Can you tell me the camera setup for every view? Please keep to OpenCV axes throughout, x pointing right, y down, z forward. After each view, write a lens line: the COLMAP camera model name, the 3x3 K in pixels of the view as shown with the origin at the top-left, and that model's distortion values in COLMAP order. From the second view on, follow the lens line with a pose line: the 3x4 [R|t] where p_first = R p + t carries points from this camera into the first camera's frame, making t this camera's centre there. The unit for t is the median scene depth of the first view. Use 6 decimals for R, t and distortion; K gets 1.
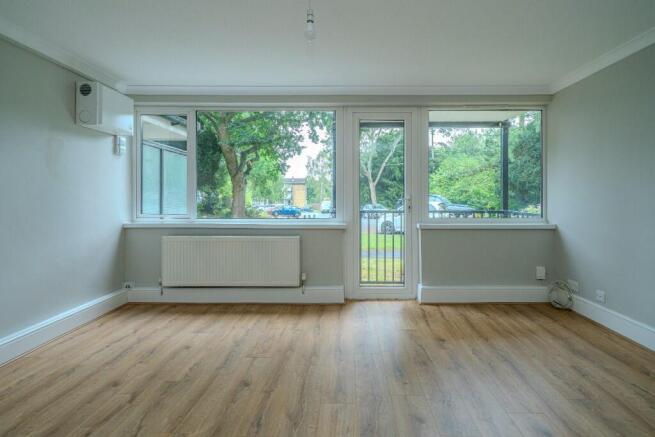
lens RADIAL K [[332.2, 0, 346.2], [0, 332.2, 192.6], [0, 0, 1]] dist [0.005105, -0.000346]
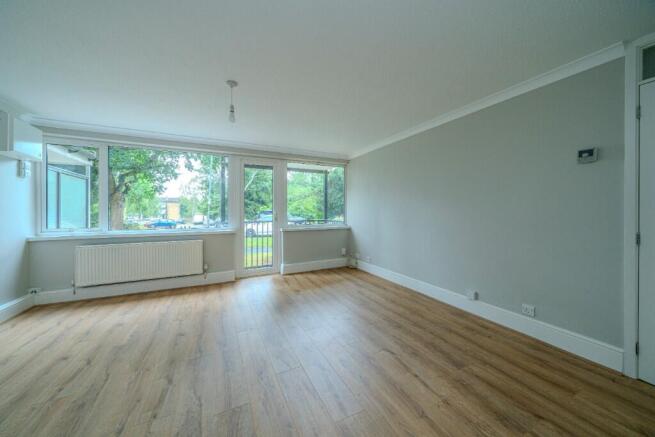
lens RADIAL K [[226.1, 0, 313.6], [0, 226.1, 215.3], [0, 0, 1]] dist [-0.000843, 0.000194]
pose [[0.914181, -0.011605, 0.405141, -0.094128], [0.000074, 0.999595, 0.028466, -0.005676], [-0.405307, -0.025993, 0.913811, -0.113649]]
